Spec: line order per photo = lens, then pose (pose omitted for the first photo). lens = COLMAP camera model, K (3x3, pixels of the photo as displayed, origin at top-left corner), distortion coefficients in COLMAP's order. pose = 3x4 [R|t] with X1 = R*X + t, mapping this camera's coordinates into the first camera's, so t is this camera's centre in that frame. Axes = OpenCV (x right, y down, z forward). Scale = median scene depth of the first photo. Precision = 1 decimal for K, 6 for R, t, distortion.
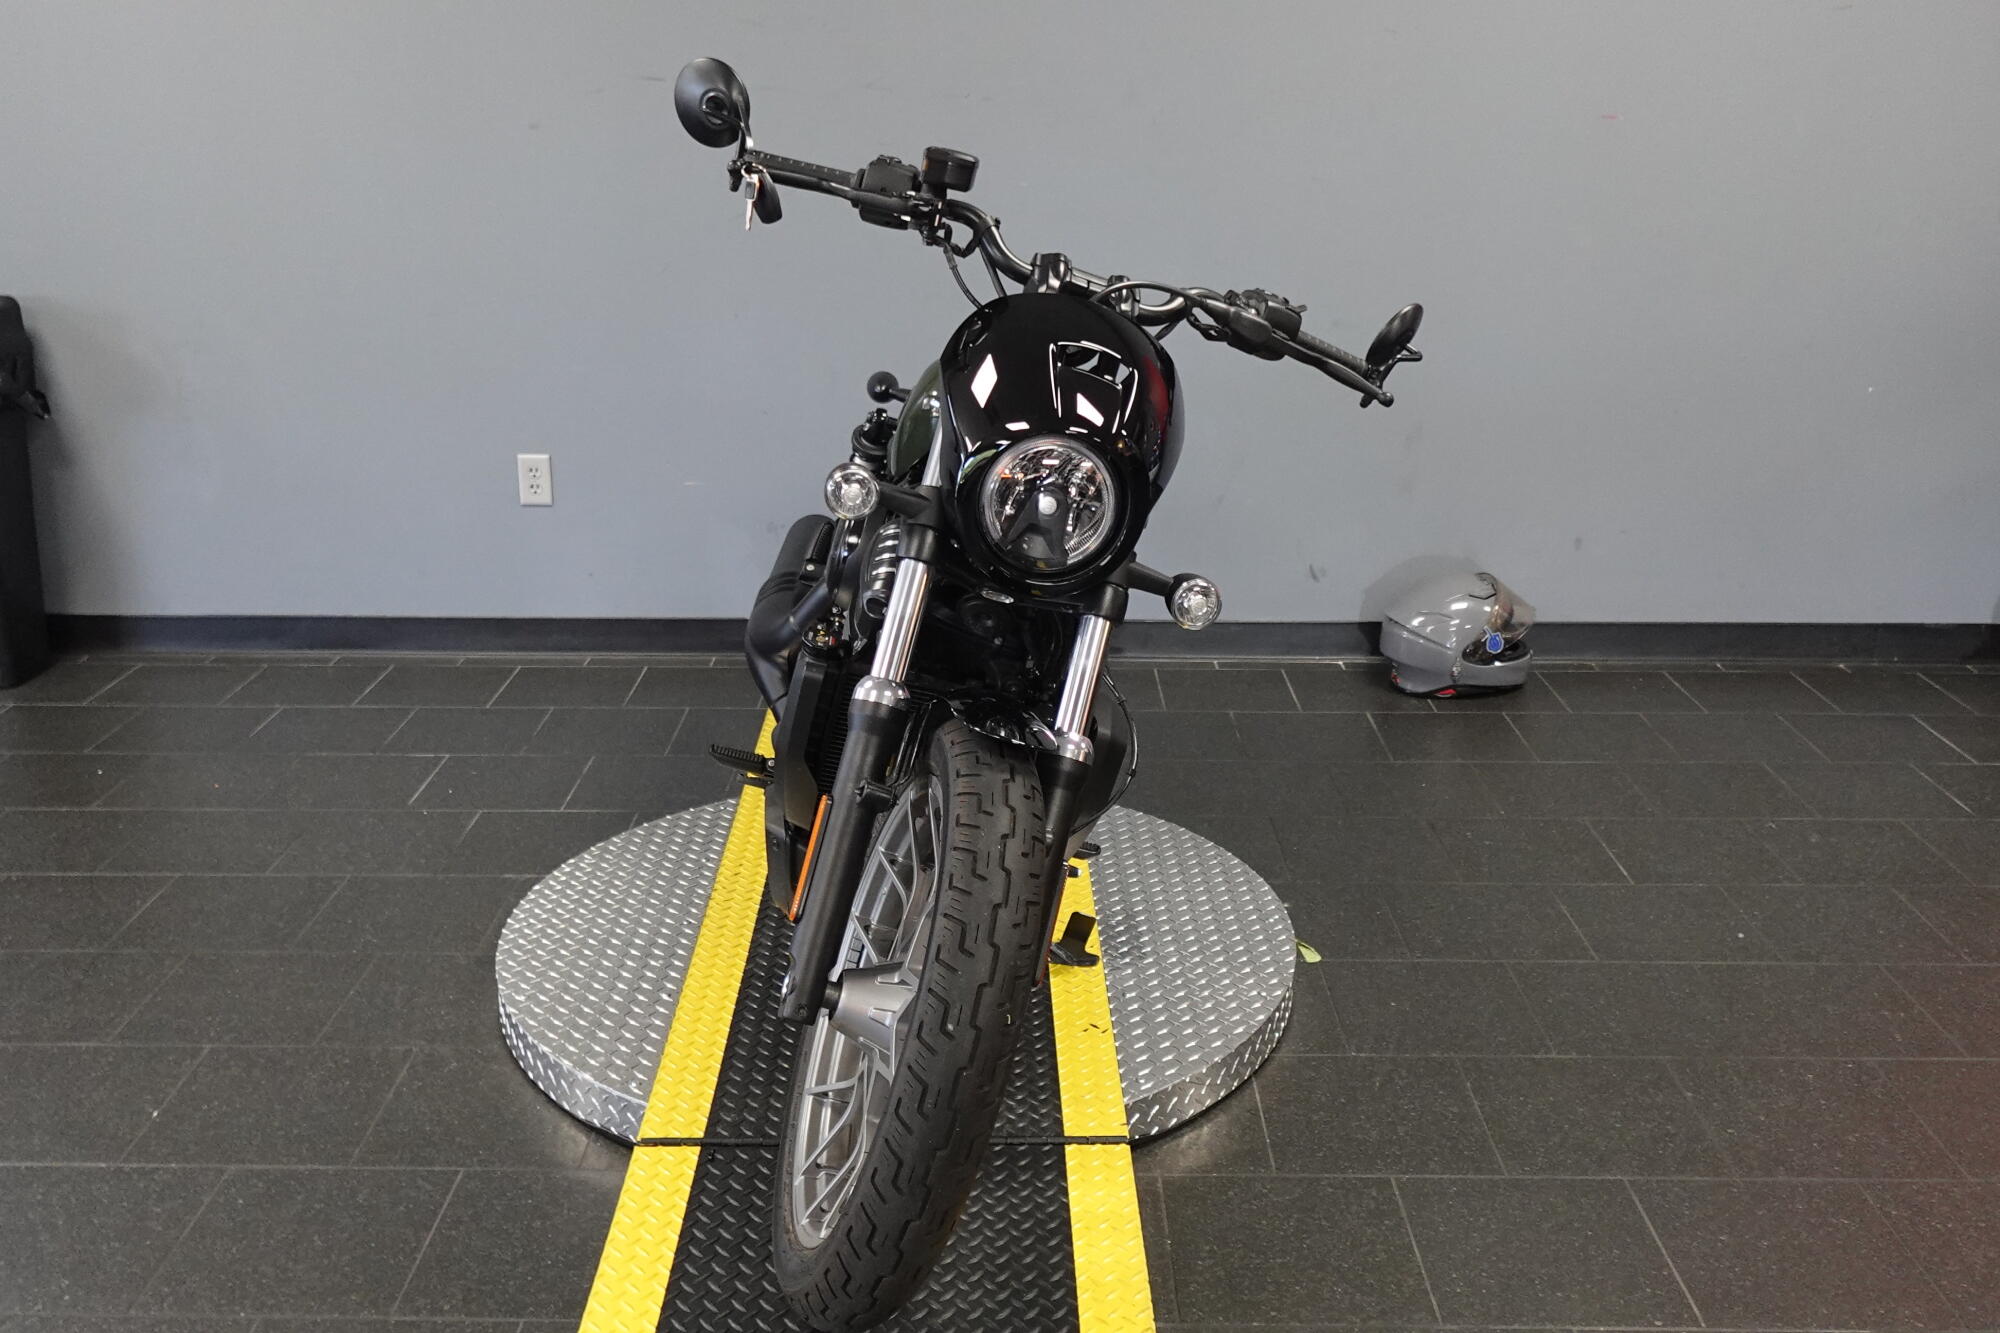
lens RADIAL K [[1863.4, 0, 1000.0], [0, 1863.4, 666.5], [0, 0, 1]] dist [-0.007170, 0.016193]
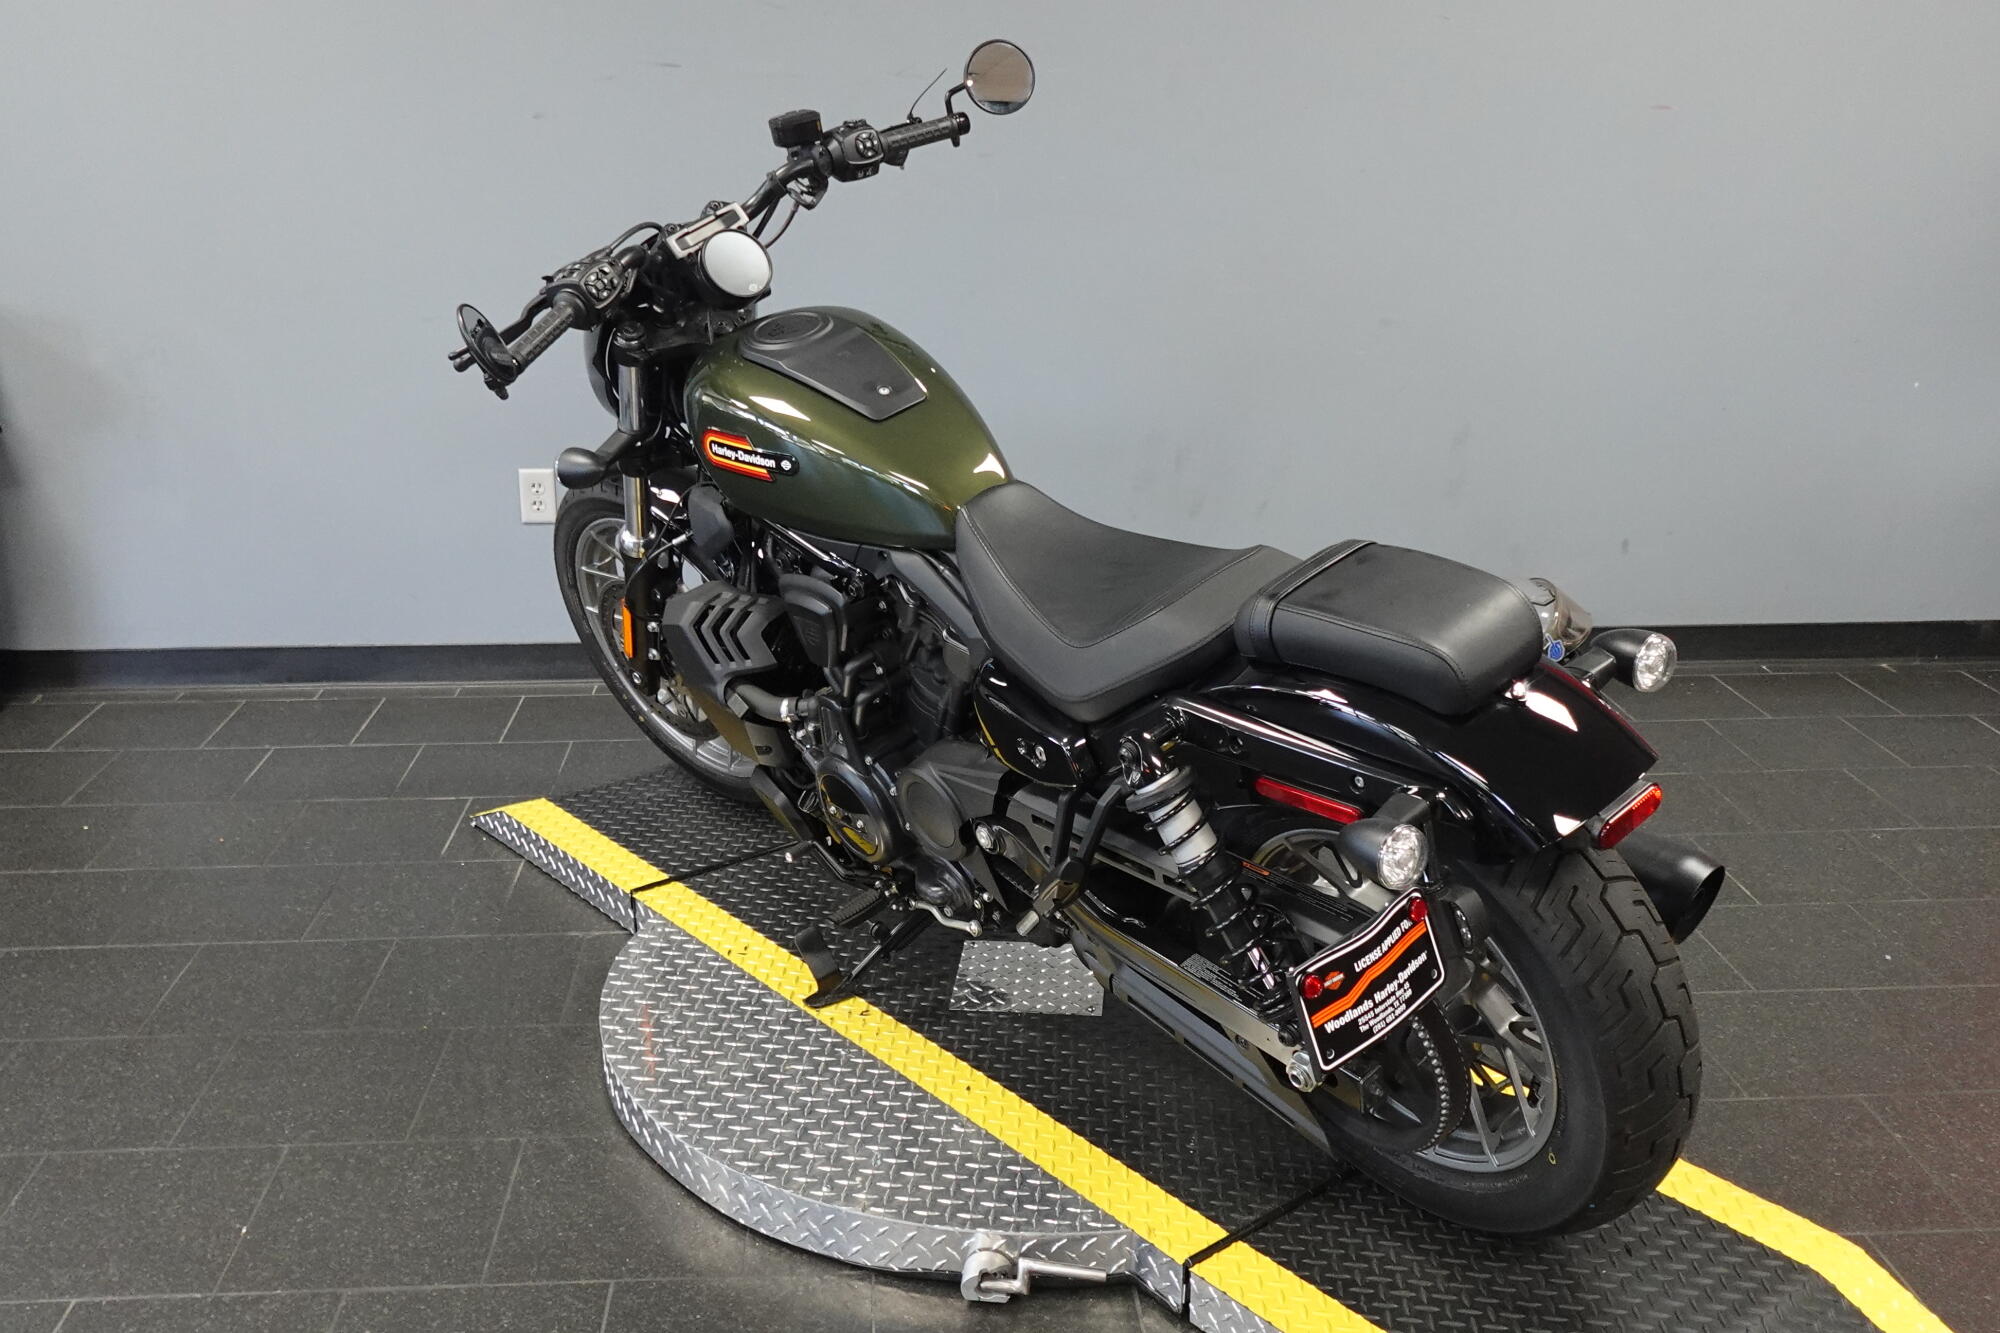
lens RADIAL K [[1863.4, 0, 1000.0], [0, 1863.4, 666.5], [0, 0, 1]] dist [-0.007170, 0.016193]
pose [[0.996976, -0.021393, 0.074711, -0.125346], [0.021205, 0.999770, 0.003304, -0.018226], [-0.074764, -0.001710, 0.997200, 0.073811]]
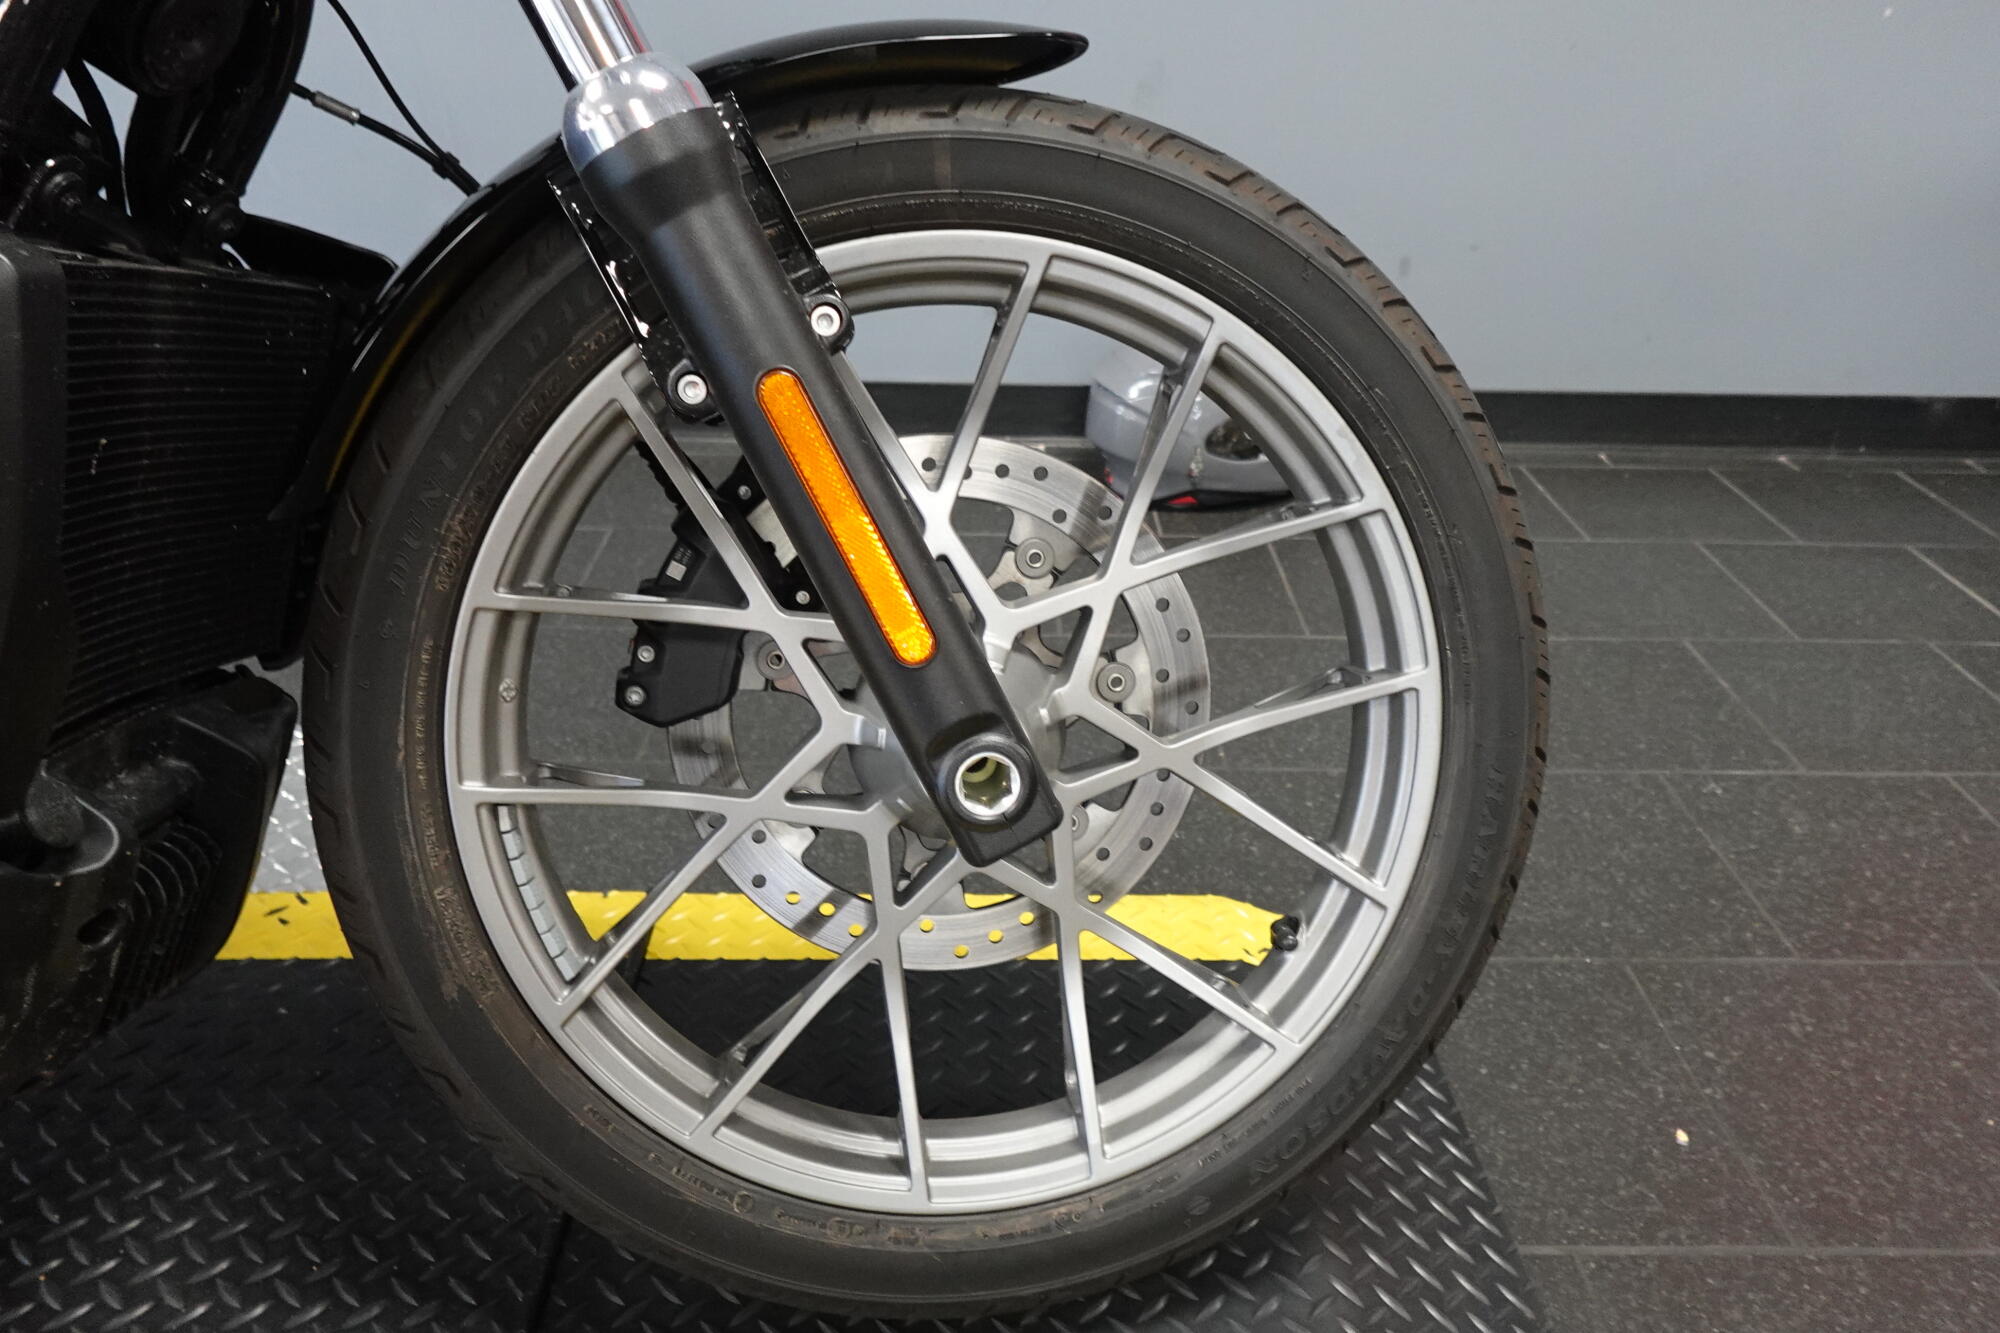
lens RADIAL K [[1475.3, 0, 976.3], [0, 1475.3, 647.0], [0, 0, 1]] dist [-0.010365, 0.001504]
pose [[0.999935, 0.007359, 0.008759, 0.220747], [-0.008705, 0.986231, 0.165147, -0.026336], [-0.007423, -0.165212, 0.986230, 0.659799]]
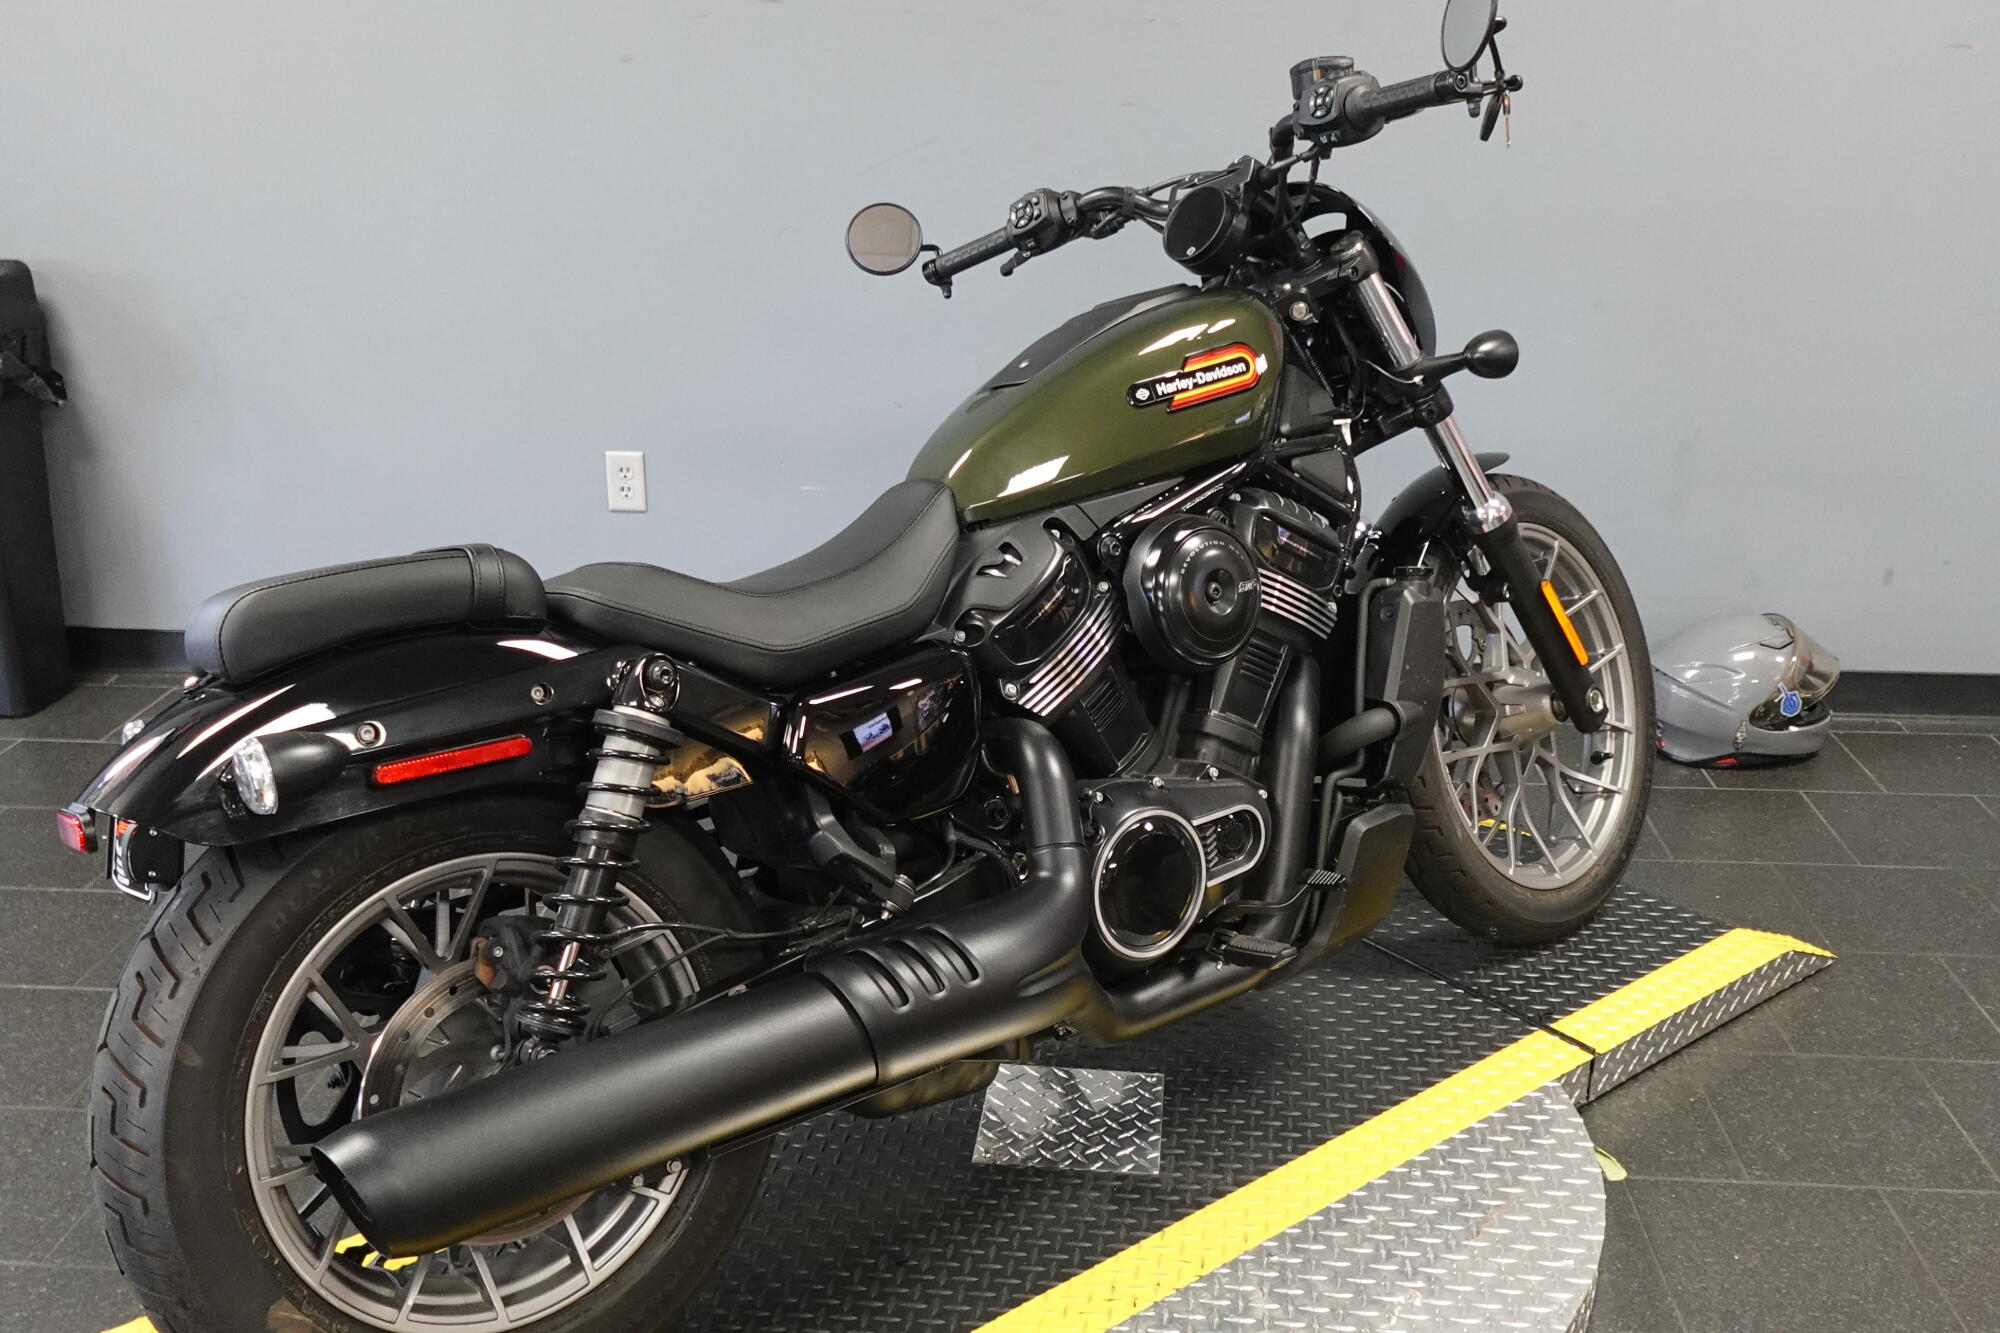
lens RADIAL K [[1863.4, 0, 1000.0], [0, 1863.4, 666.5], [0, 0, 1]] dist [-0.007170, 0.016193]
pose [[0.997894, 0.019772, -0.061784, -0.036319], [-0.017729, 0.999283, 0.033444, -0.065730], [0.062401, -0.032279, 0.997529, 0.227151]]
